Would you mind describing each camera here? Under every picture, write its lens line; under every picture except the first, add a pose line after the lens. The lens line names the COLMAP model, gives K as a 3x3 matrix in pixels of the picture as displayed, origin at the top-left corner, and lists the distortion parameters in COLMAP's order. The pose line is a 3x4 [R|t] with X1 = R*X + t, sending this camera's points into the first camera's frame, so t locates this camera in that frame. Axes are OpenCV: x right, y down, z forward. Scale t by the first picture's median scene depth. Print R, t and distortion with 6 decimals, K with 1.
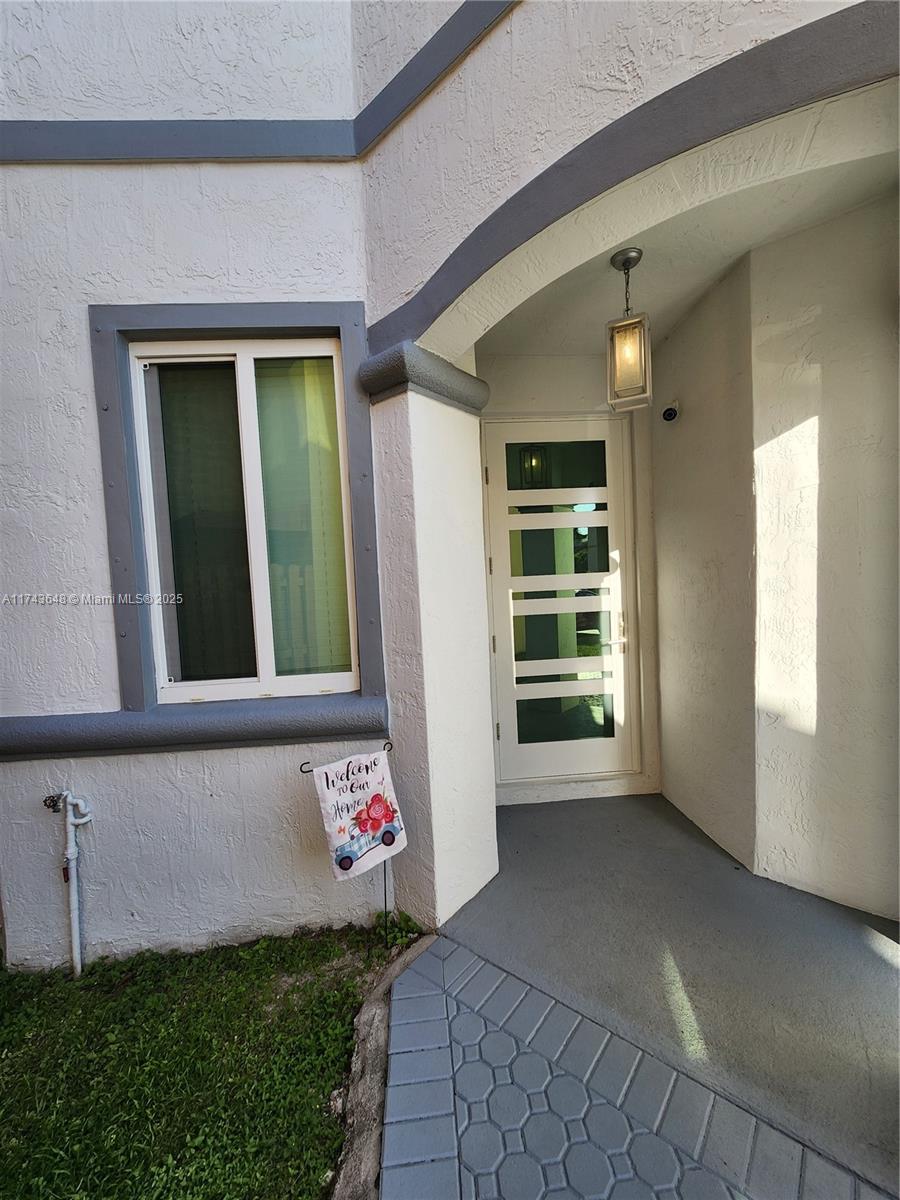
lens RADIAL K [[477.1, 0, 450.0], [0, 477.1, 600.0], [0, 0, 1]] dist [0.000017, -0.000055]
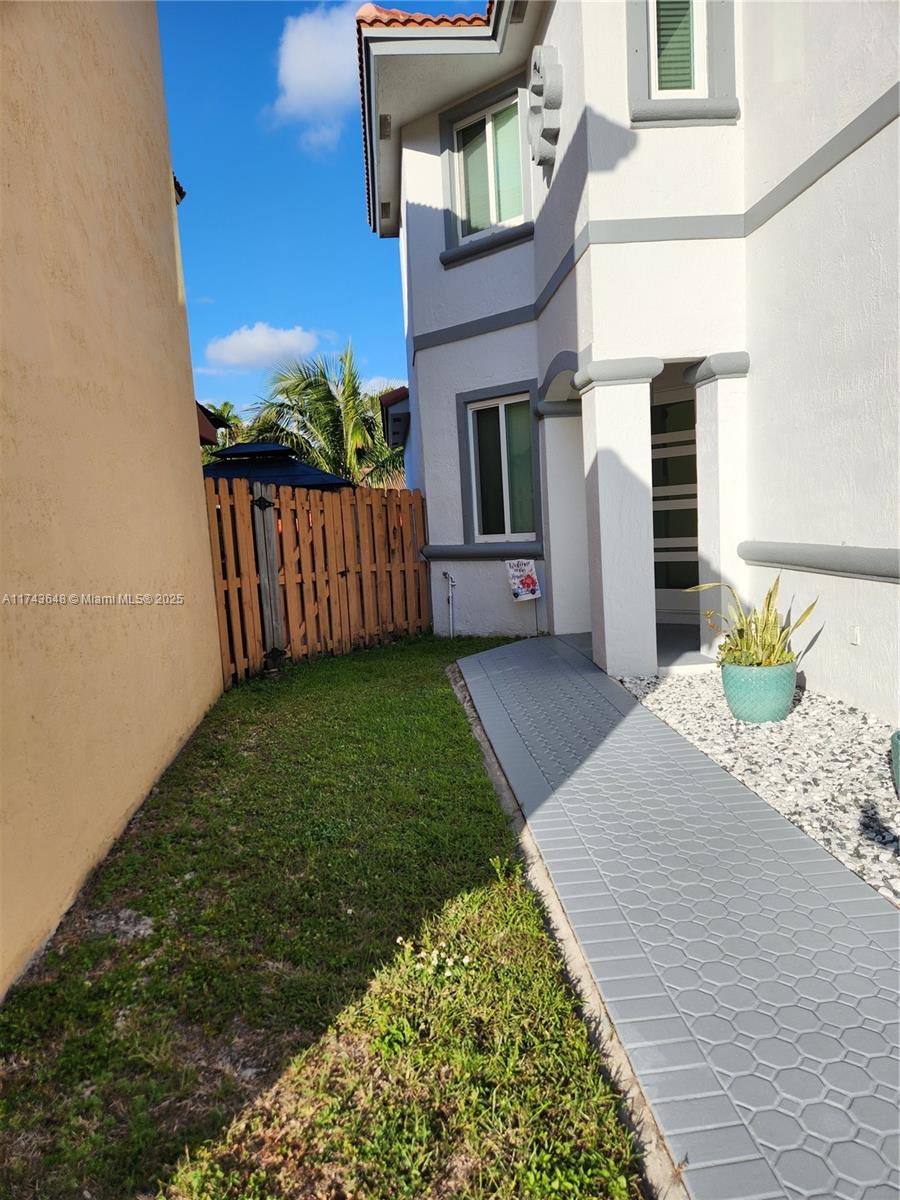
lens RADIAL K [[799.1, 0, 450.0], [0, 799.1, 600.0], [0, 0, 1]] dist [0.000672, 0.000059]
pose [[0.708464, 0.076486, -0.701590, 2.459690], [-0.002577, 0.994384, 0.105803, 0.067448], [0.705742, -0.073150, 0.704682, -2.275294]]
